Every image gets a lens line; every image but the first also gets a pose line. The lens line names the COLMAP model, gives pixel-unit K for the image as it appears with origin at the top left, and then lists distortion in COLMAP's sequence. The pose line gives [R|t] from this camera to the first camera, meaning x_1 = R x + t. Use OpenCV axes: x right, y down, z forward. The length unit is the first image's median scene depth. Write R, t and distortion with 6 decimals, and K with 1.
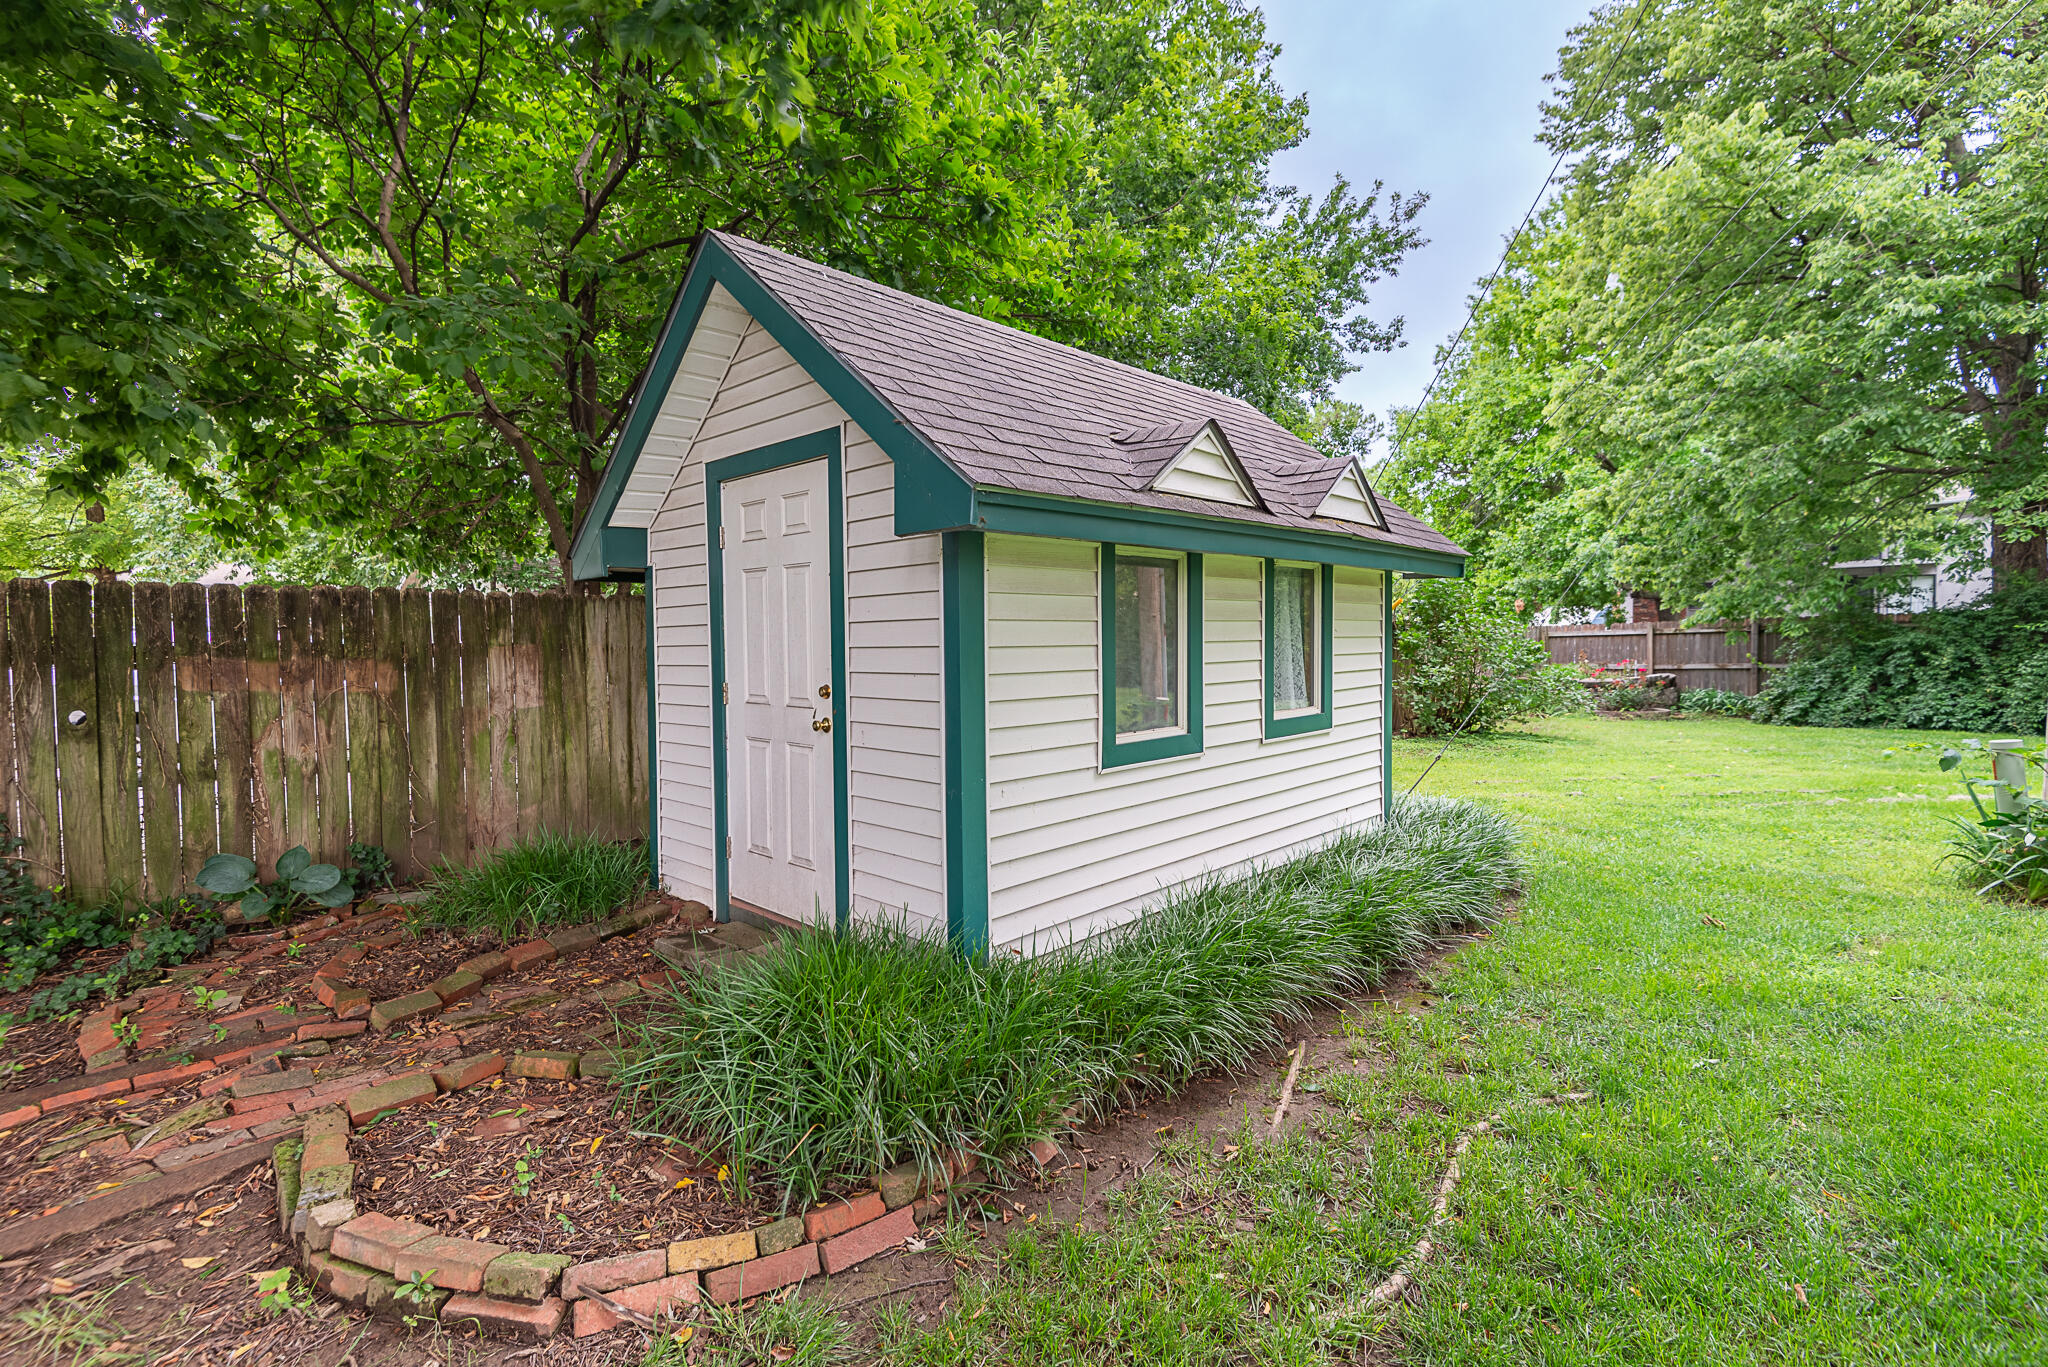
lens RADIAL K [[931.3, 0, 1022.3], [0, 931.3, 678.0], [0, 0, 1]] dist [0.031207, -0.015968]
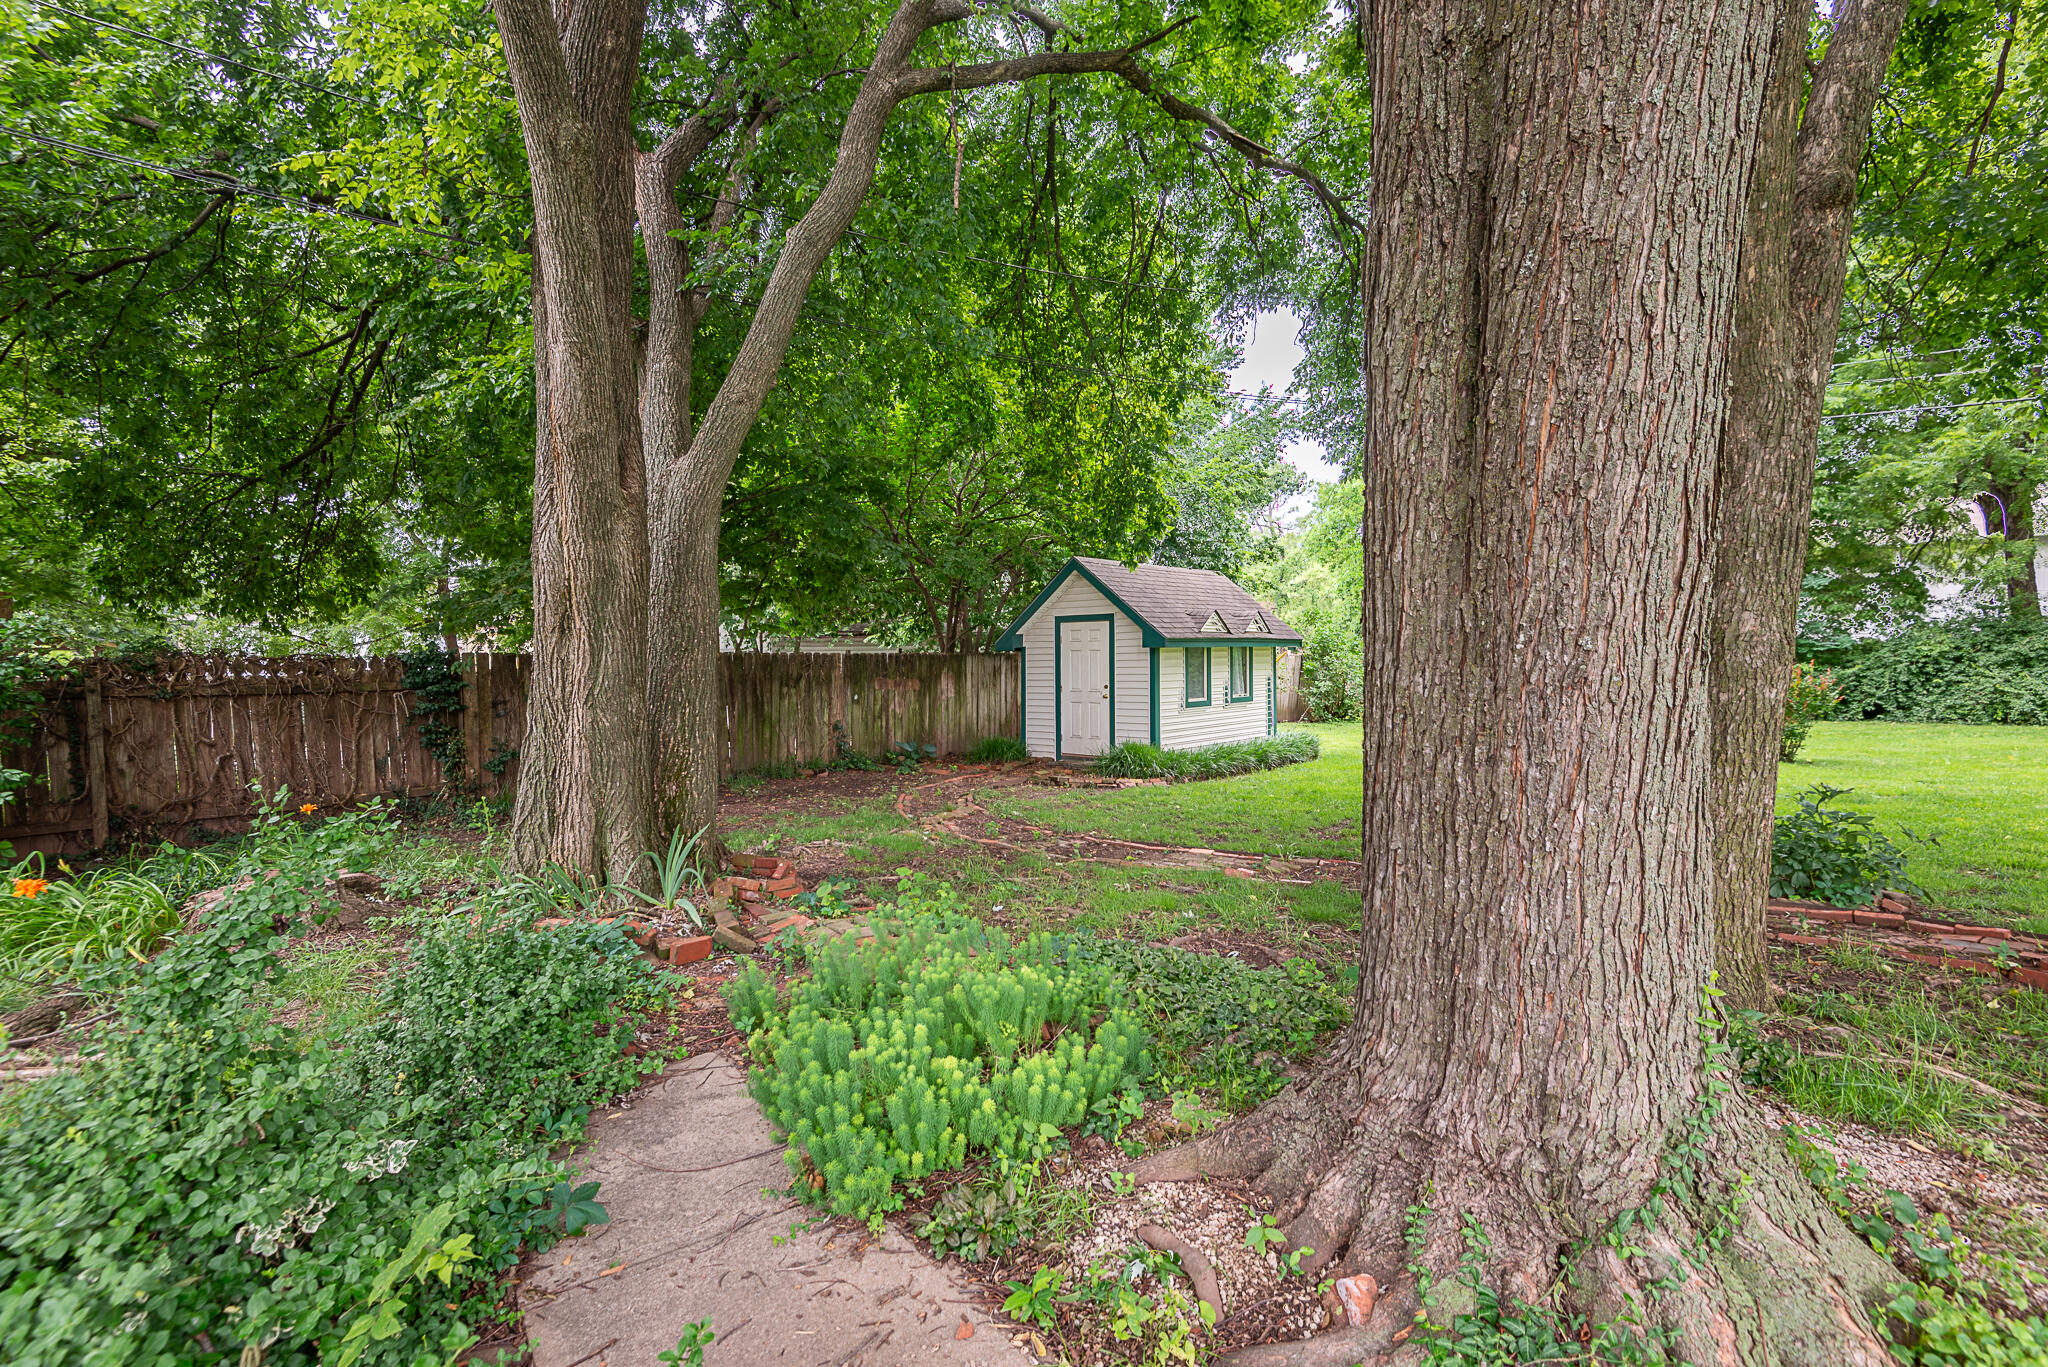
lens RADIAL K [[931.3, 0, 1022.3], [0, 931.3, 678.0], [0, 0, 1]] dist [0.031207, -0.015968]
pose [[0.999113, -0.002809, 0.042016, -0.648324], [0.003714, 0.999763, -0.021464, 0.052778], [-0.041946, 0.021601, 0.998886, -2.392353]]
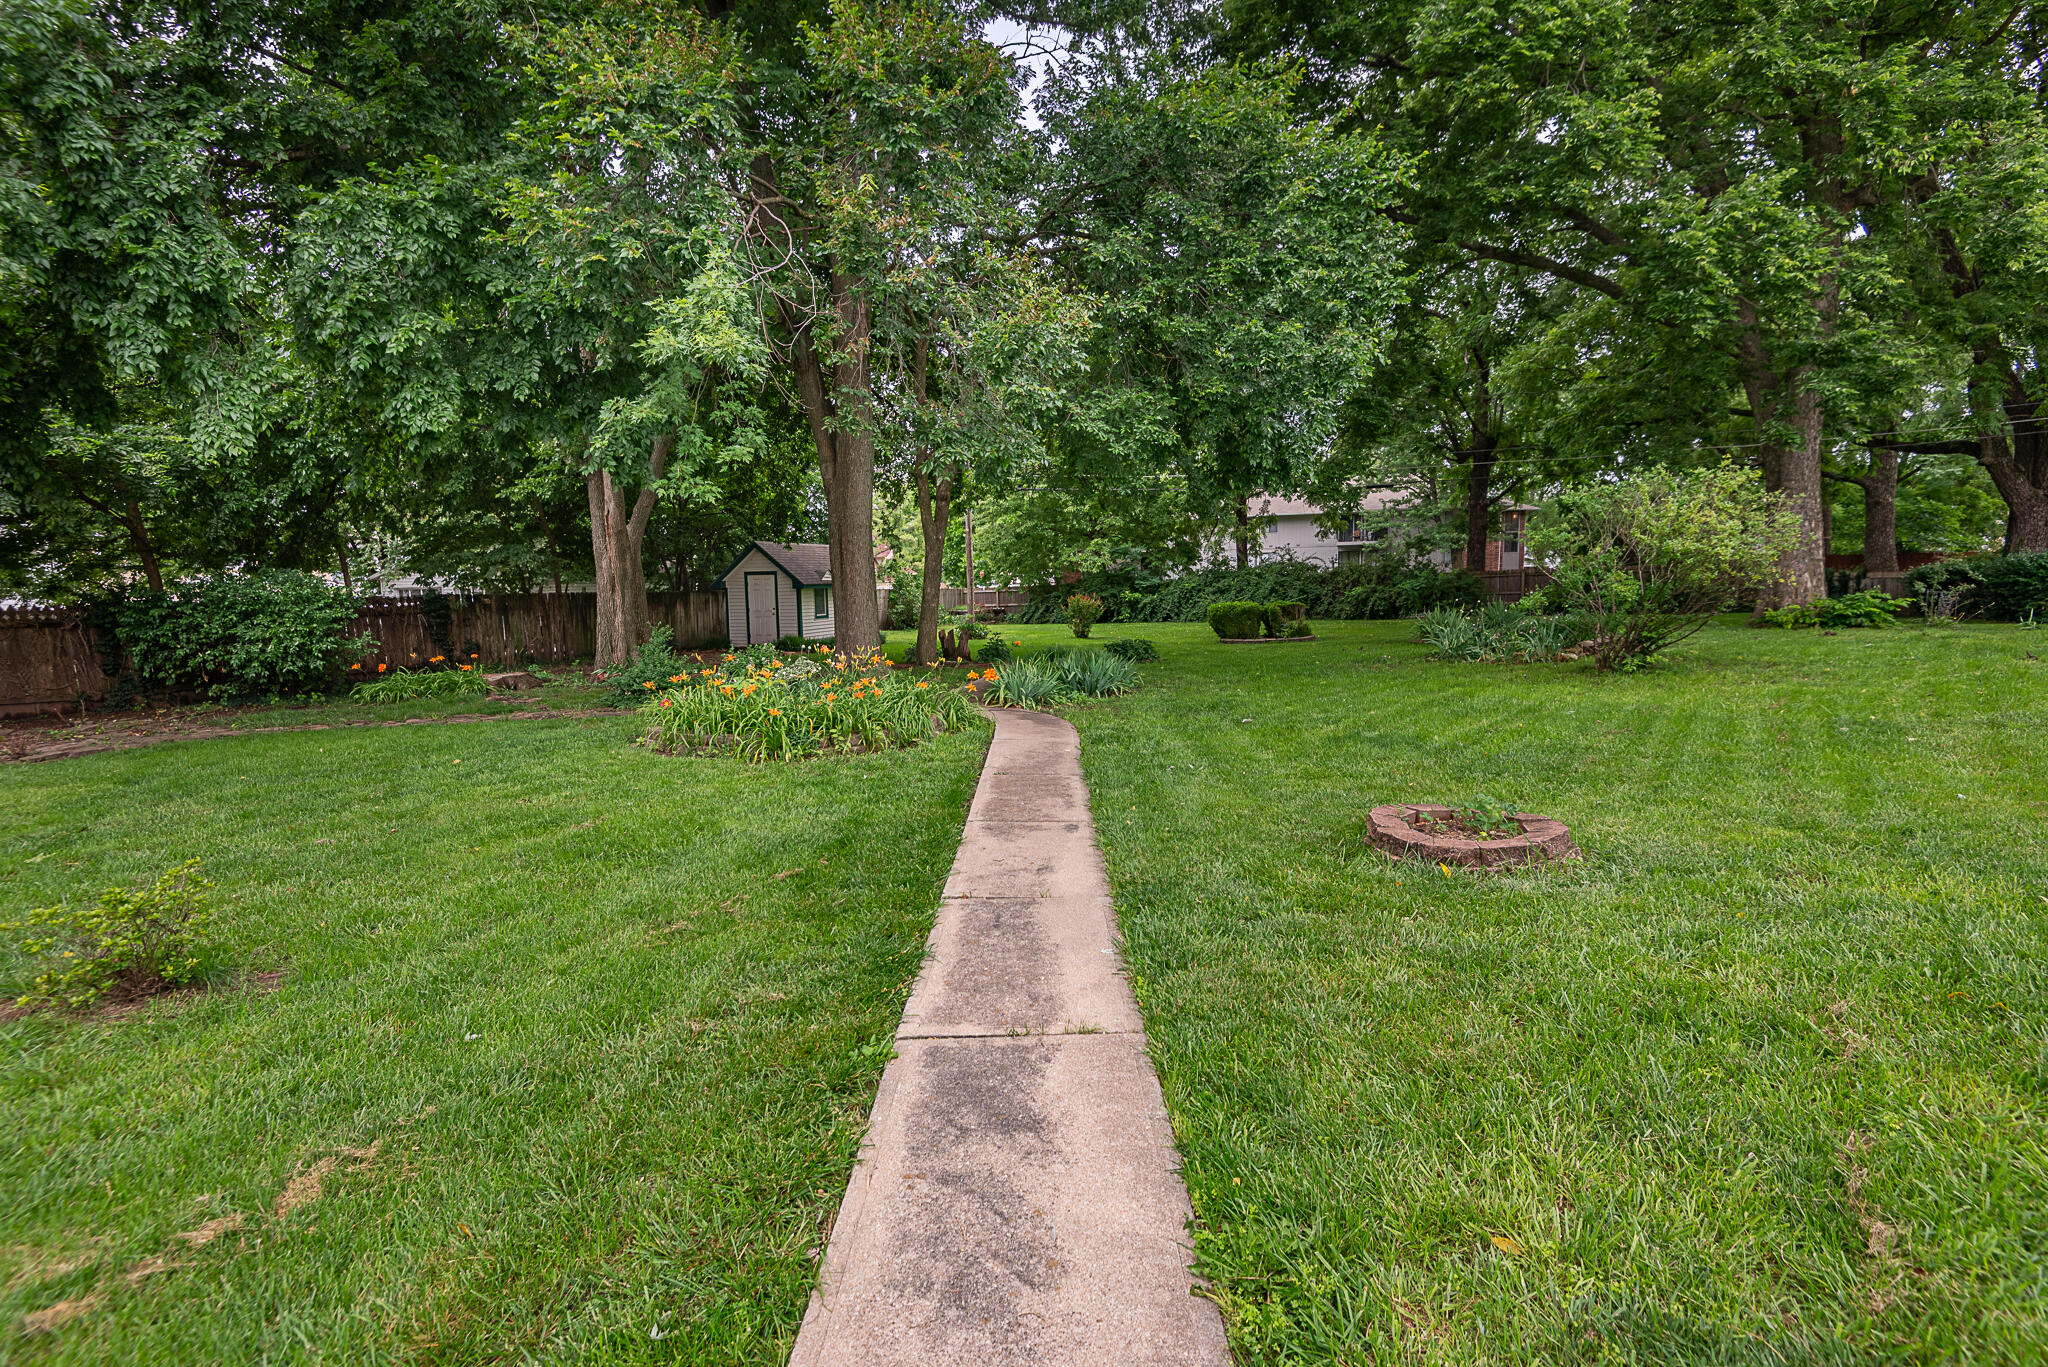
lens RADIAL K [[931.3, 0, 1022.3], [0, 931.3, 678.0], [0, 0, 1]] dist [0.031207, -0.015968]
pose [[0.909458, -0.046791, 0.413155, -1.362279], [0.023335, 0.997826, 0.061642, 0.137194], [-0.415141, -0.046420, 0.908572, -5.824868]]
